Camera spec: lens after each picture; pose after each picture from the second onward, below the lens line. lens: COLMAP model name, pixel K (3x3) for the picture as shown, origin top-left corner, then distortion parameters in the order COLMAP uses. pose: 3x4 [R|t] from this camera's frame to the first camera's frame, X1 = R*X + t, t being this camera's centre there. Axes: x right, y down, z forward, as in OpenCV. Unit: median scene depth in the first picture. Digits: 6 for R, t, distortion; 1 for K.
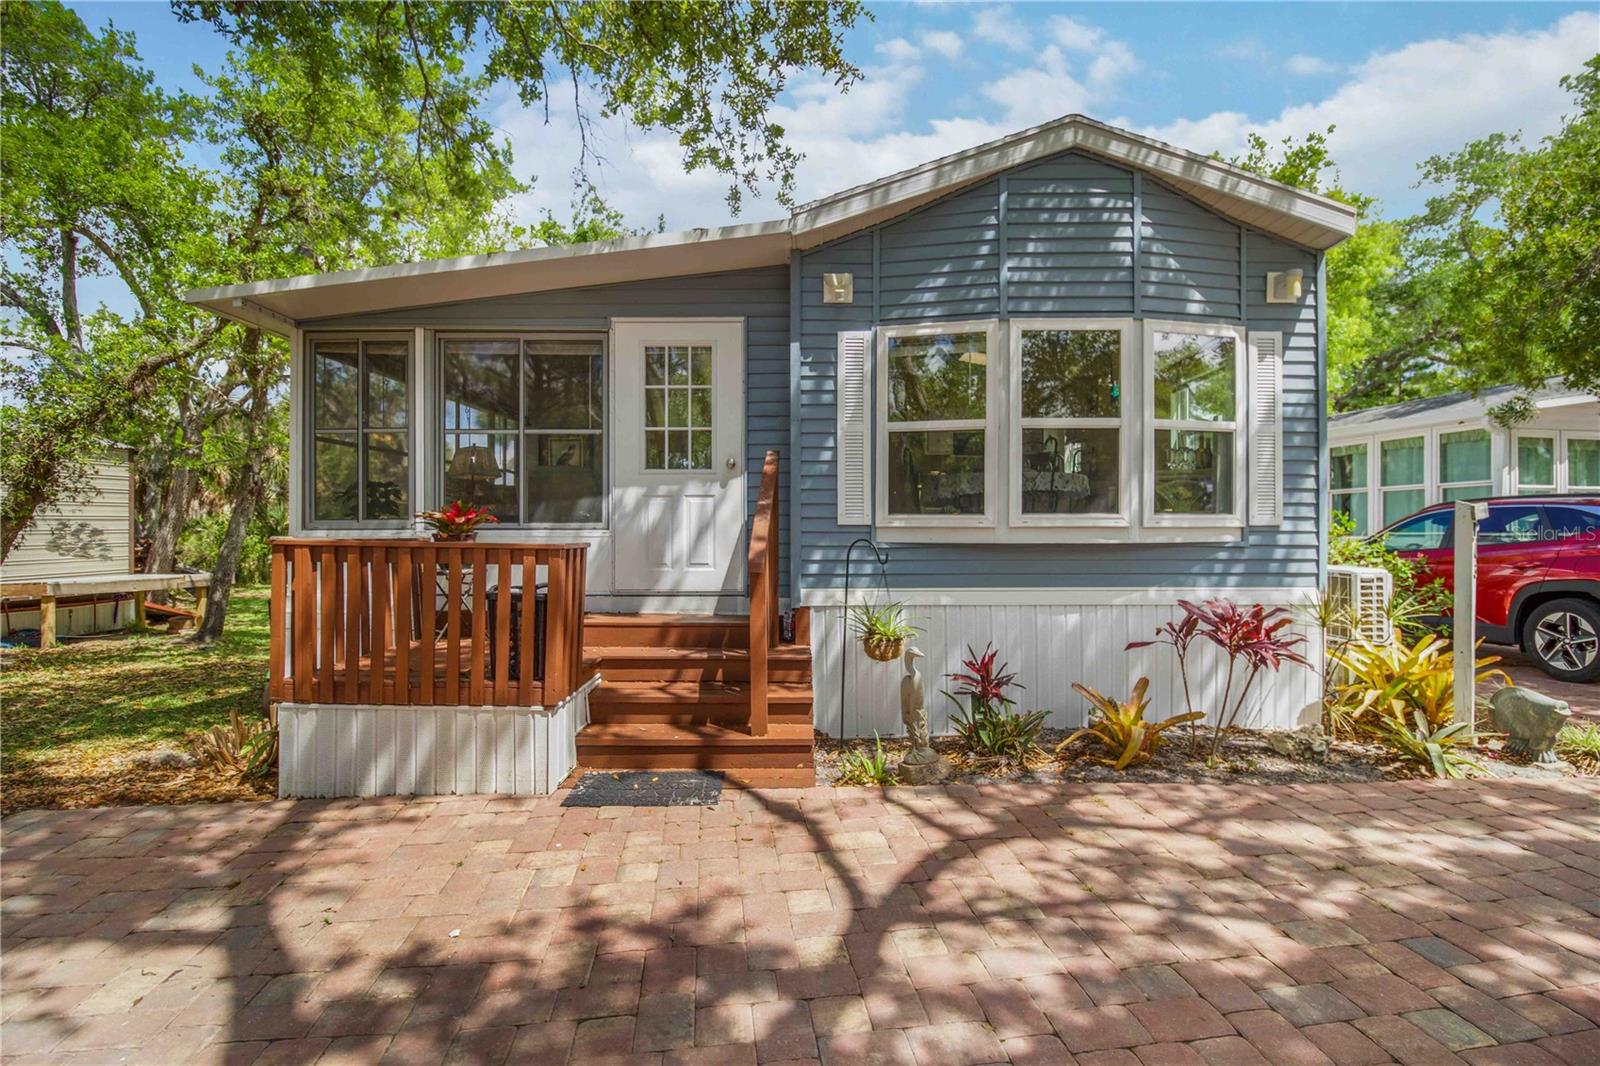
lens RADIAL K [[747.1, 0, 800.0], [0, 747.1, 533.0], [0, 0, 1]] dist [-0.021540, -0.000690]
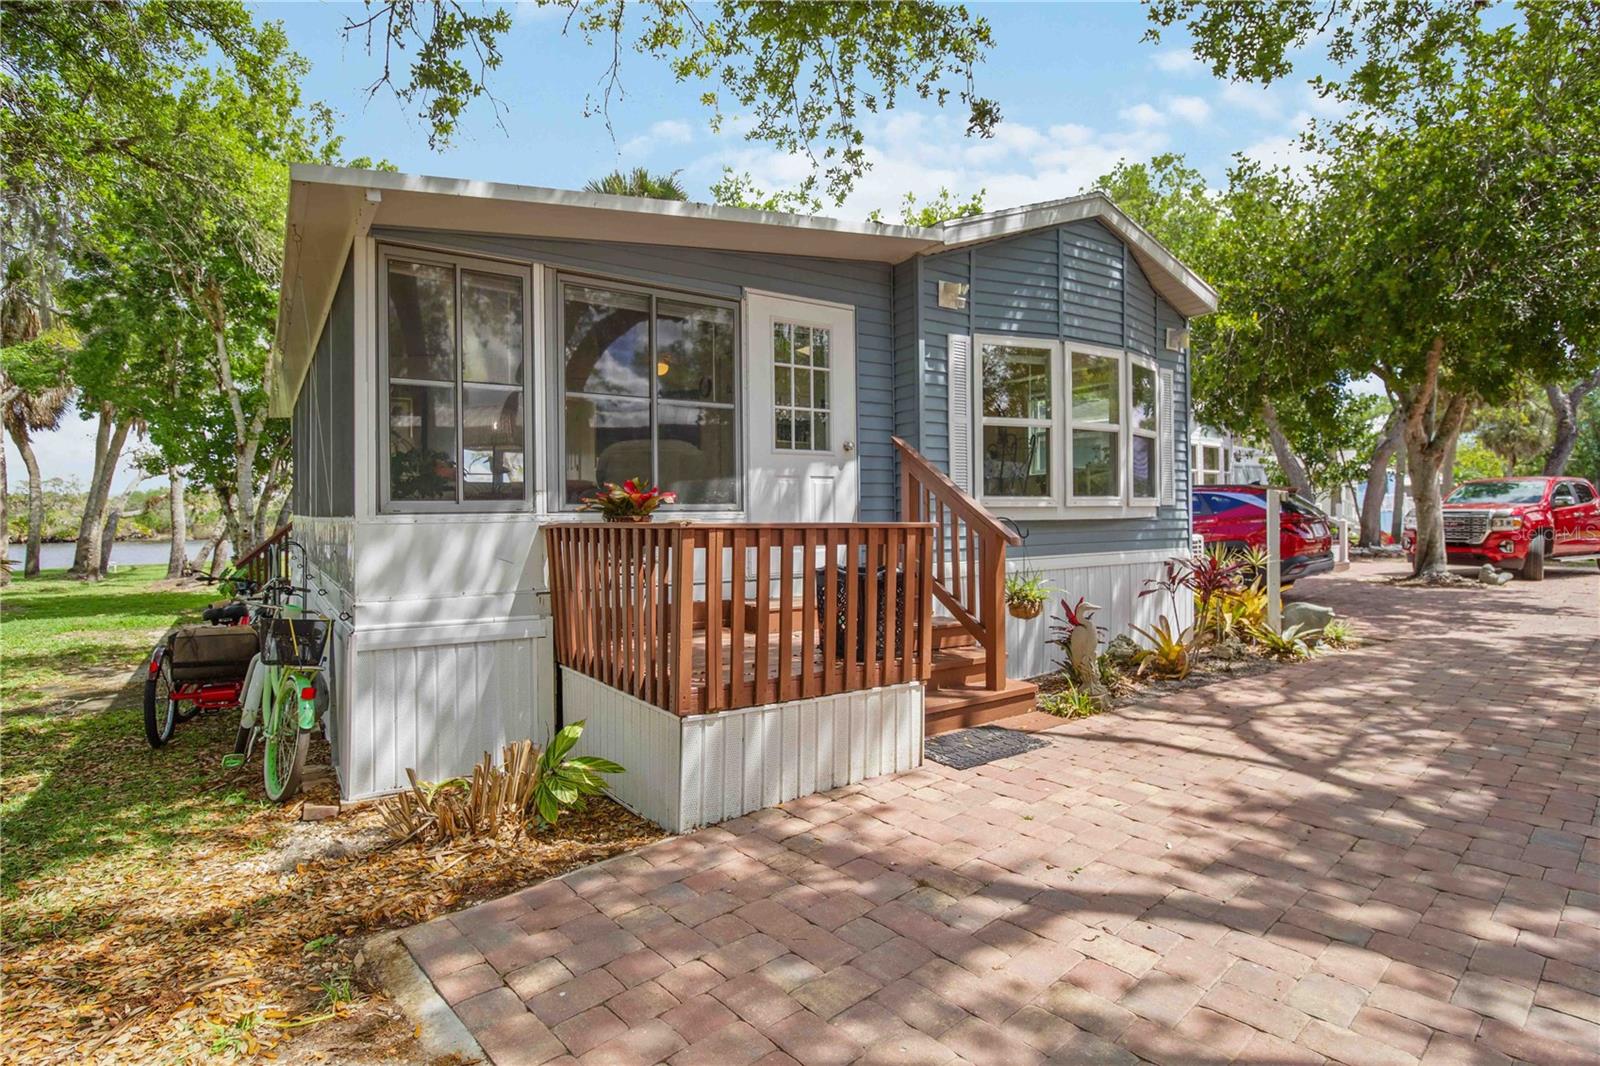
lens RADIAL K [[800.2, 0, 792.7], [0, 800.2, 509.1], [0, 0, 1]] dist [0.003765, -0.020755]
pose [[0.829573, -0.004813, 0.558378, -0.971073], [0.012218, 0.999880, -0.009534, 0.004009], [-0.558265, 0.014731, 0.829532, 0.156705]]
